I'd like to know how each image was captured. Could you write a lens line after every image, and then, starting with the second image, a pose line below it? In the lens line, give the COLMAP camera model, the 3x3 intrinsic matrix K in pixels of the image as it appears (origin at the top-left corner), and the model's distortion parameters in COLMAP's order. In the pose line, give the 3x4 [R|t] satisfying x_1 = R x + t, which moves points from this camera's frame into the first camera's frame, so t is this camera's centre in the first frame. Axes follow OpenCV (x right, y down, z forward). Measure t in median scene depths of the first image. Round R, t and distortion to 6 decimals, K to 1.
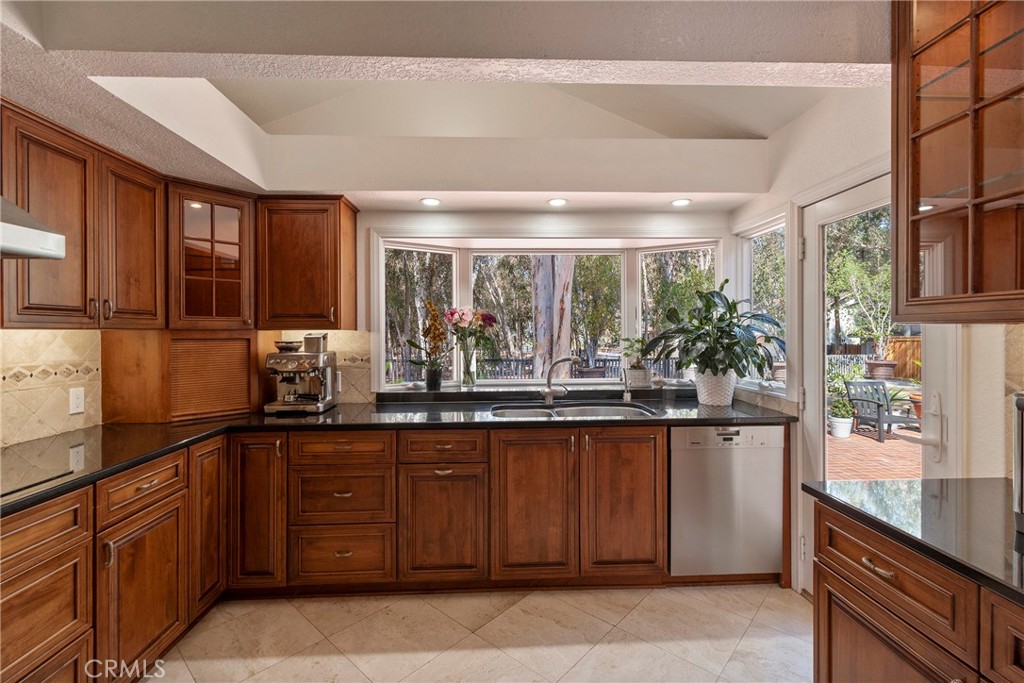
lens RADIAL K [[456.2, 0, 514.2], [0, 456.2, 334.5], [0, 0, 1]] dist [0.006904, -0.000612]
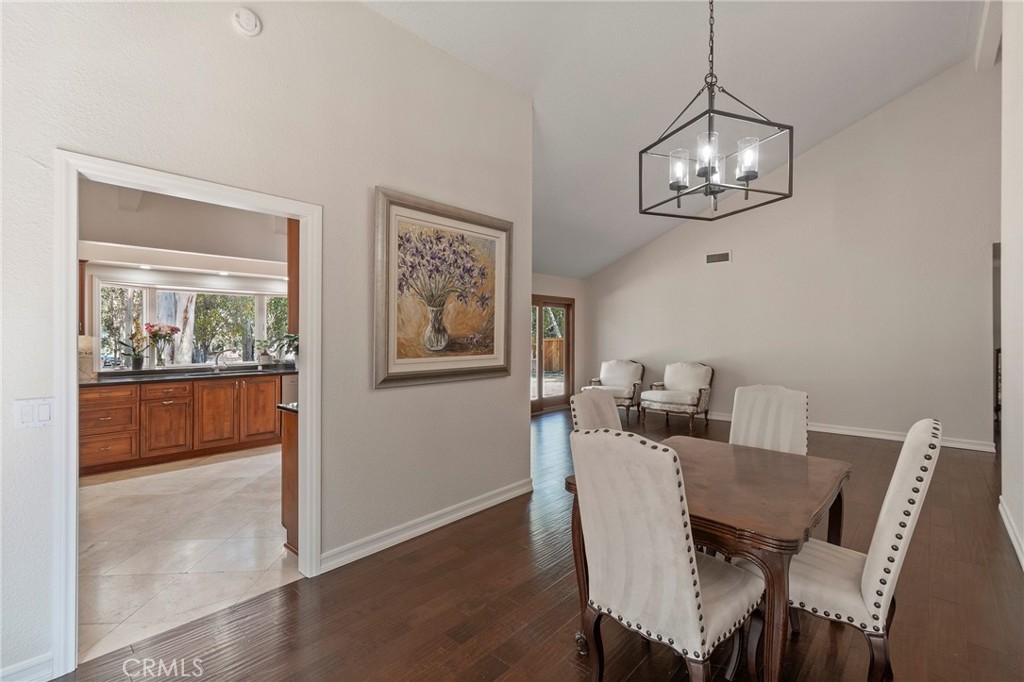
lens RADIAL K [[456.2, 0, 514.5], [0, 456.2, 337.1], [0, 0, 1]] dist [0.006904, -0.000612]
pose [[0.699848, 0.001685, 0.714290, -0.547381], [0.003090, 0.999981, -0.005386, 0.013549], [-0.714285, 0.005977, 0.699829, -1.643218]]
